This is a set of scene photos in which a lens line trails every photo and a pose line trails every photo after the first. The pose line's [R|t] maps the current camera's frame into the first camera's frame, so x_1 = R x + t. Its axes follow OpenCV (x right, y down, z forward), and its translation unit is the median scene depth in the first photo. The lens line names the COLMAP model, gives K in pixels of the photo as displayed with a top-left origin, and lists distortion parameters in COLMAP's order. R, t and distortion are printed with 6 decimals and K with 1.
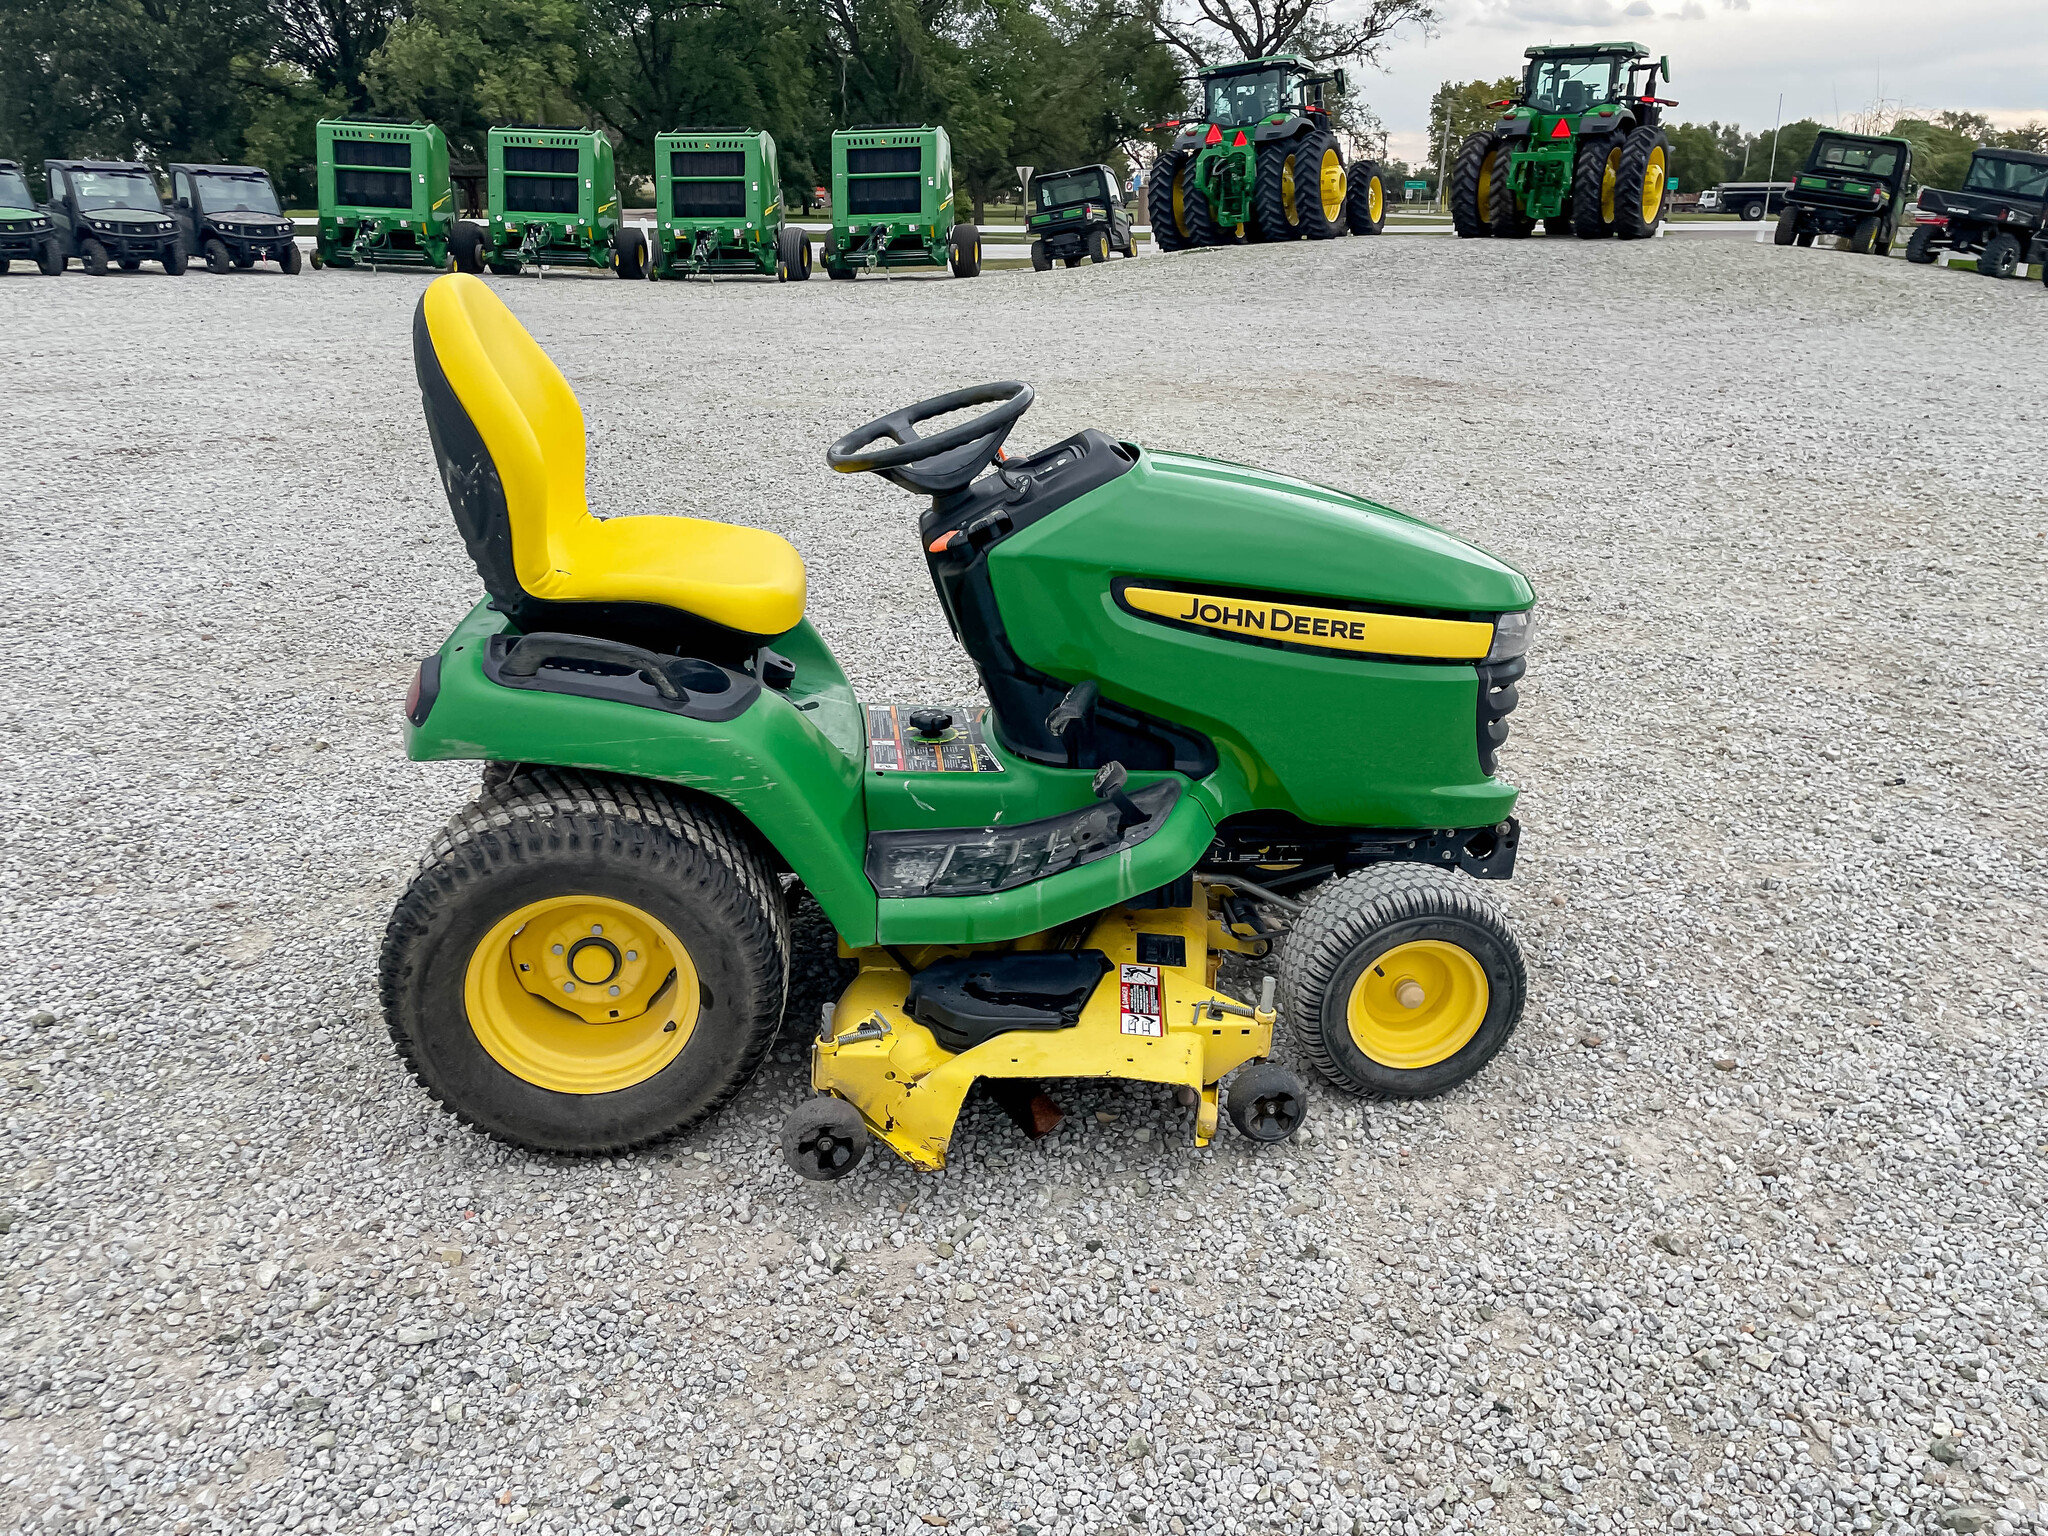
lens RADIAL K [[1580.9, 0, 1022.1], [0, 1580.9, 764.7], [0, 0, 1]] dist [0.057739, -0.085075]
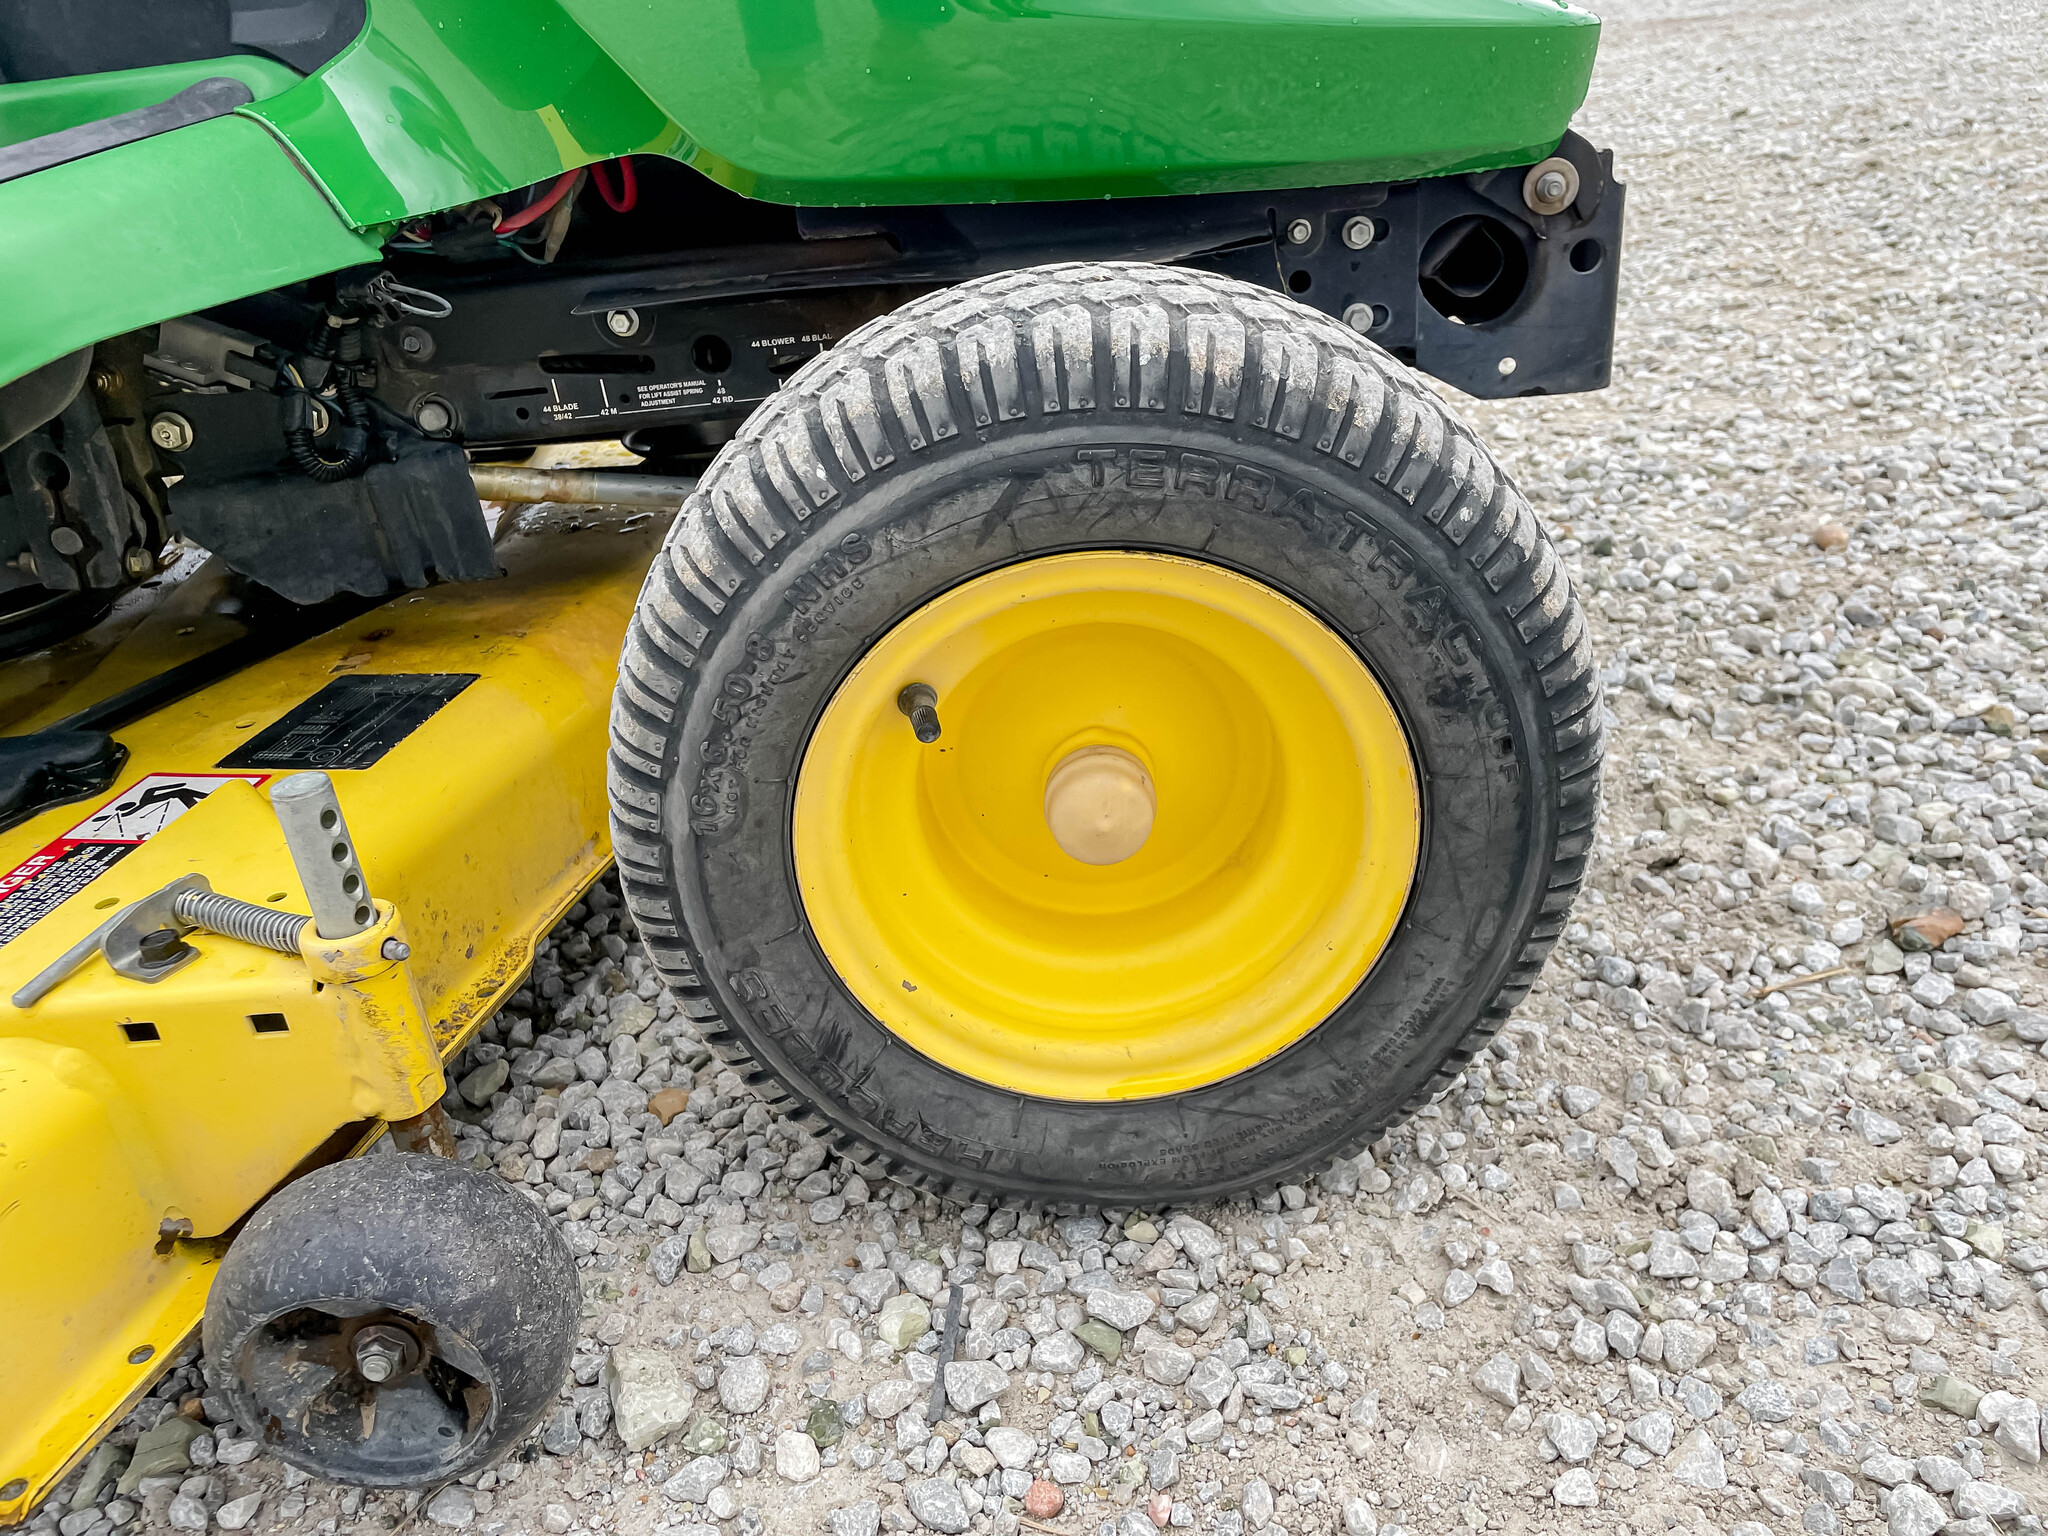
lens RADIAL K [[1580.9, 0, 1023.7], [0, 1580.9, 771.1], [0, 0, 1]] dist [0.057739, -0.085075]
pose [[0.980786, -0.072222, -0.181227, 0.256402], [0.089266, 0.992138, 0.087718, 0.108433], [0.173467, -0.102210, 0.979521, 0.704681]]
